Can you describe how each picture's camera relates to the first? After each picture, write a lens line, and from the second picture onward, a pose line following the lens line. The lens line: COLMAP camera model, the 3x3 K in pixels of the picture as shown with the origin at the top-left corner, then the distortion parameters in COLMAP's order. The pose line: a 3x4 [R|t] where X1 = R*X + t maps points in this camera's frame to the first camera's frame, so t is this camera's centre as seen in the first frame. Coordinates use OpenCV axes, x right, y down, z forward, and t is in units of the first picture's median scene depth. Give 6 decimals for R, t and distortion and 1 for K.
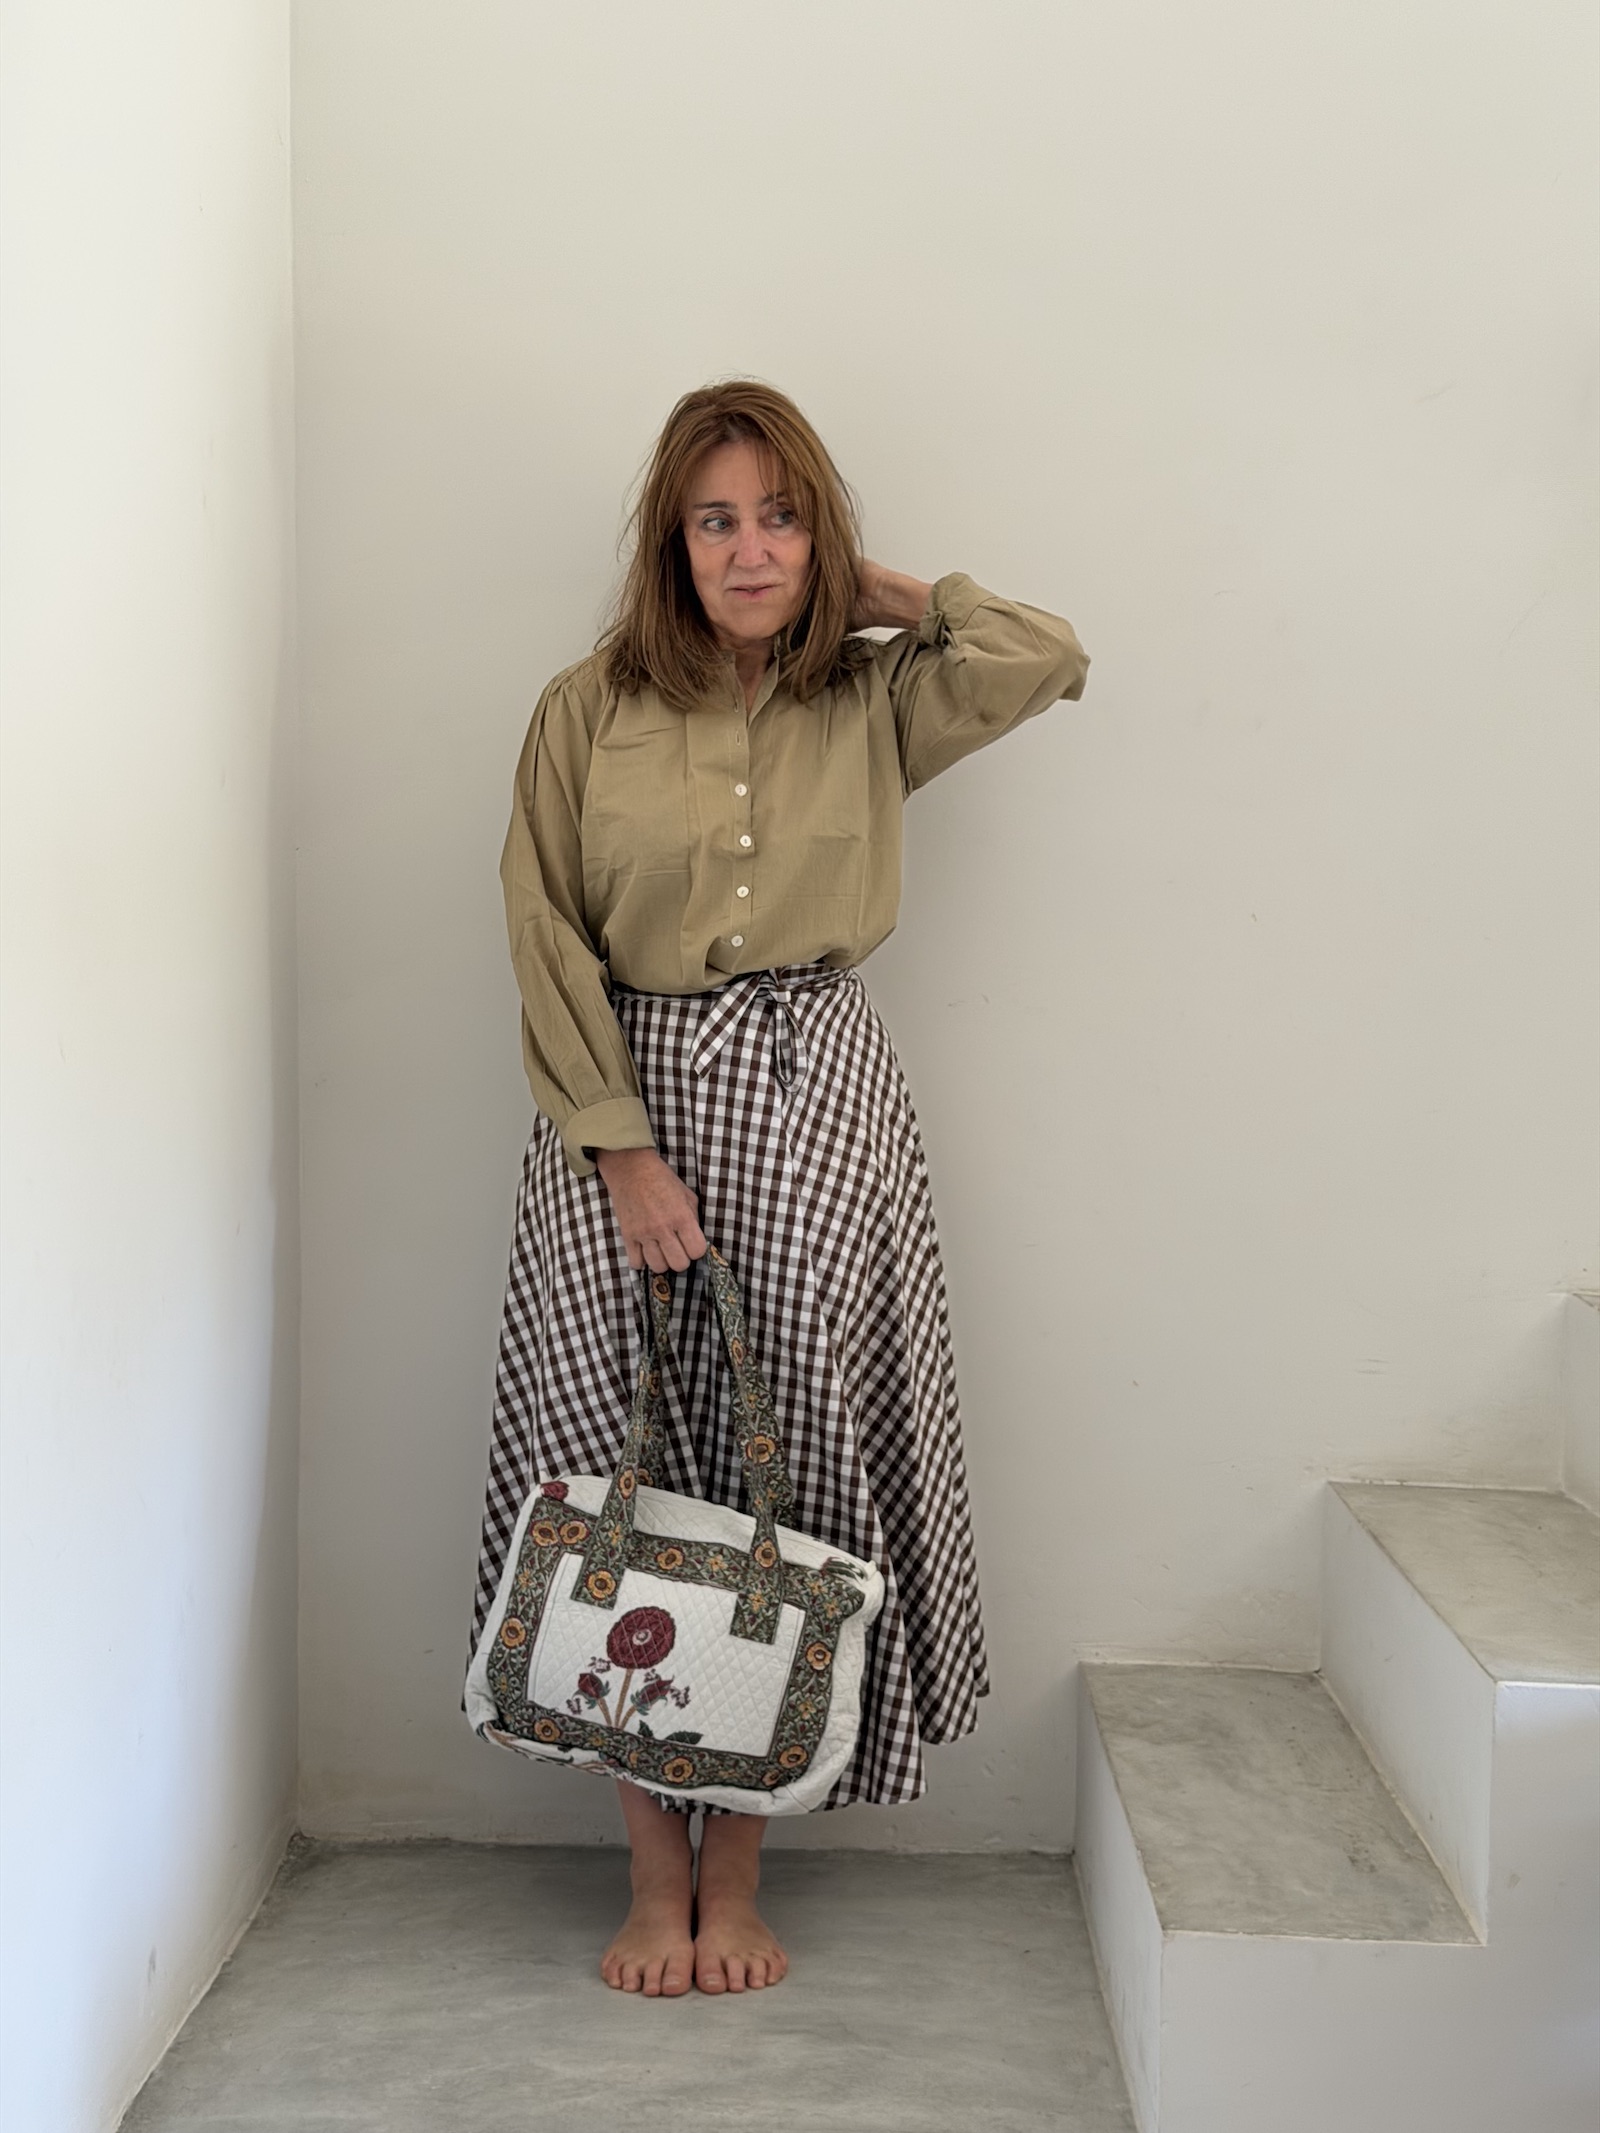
lens RADIAL K [[3003.8, 0, 789.0], [0, 3003.8, 1083.3], [0, 0, 1]] dist [0.090433, 0.000000]
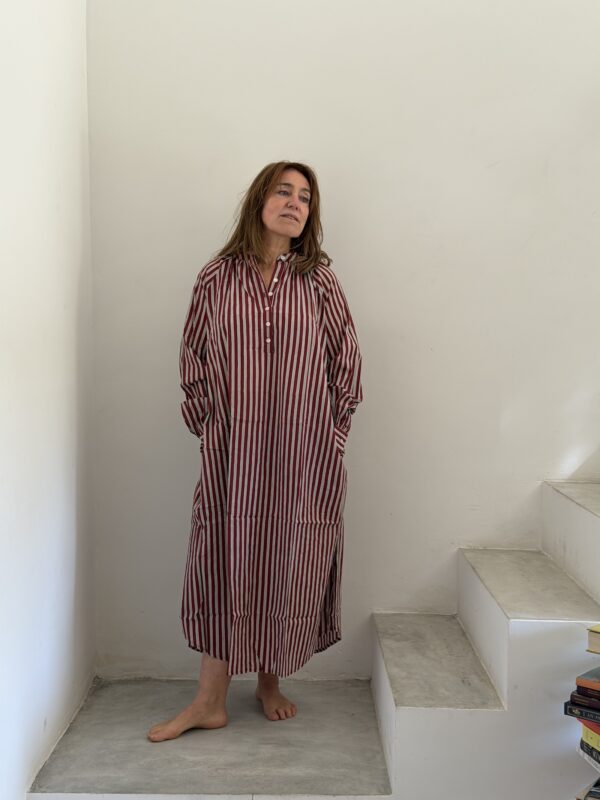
lens RADIAL K [[1126.6, 0, 299.7], [0, 1126.6, 404.1], [0, 0, 1]] dist [0.090433, 0.000000]
pose [[0.999801, -0.009545, 0.017534, 0.013387], [0.009332, 0.999882, 0.012225, -0.020999], [-0.017649, -0.012059, 0.999772, -0.070481]]
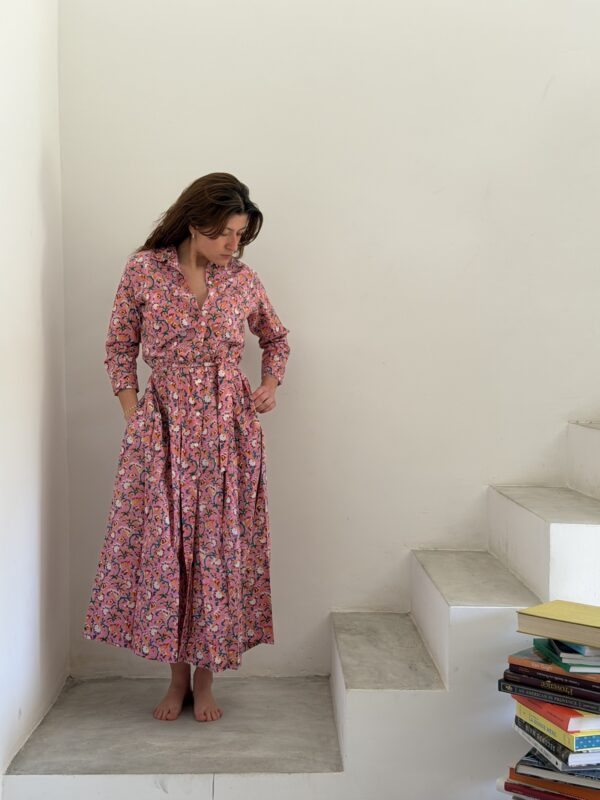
lens RADIAL K [[1126.6, 0, 294.4], [0, 1126.6, 402.9], [0, 0, 1]] dist [0.090433, 0.000000]
pose [[0.999391, -0.018028, 0.029865, 0.035697], [0.018541, 0.999684, -0.016982, 0.002903], [-0.029549, 0.017525, 0.999410, -0.151843]]
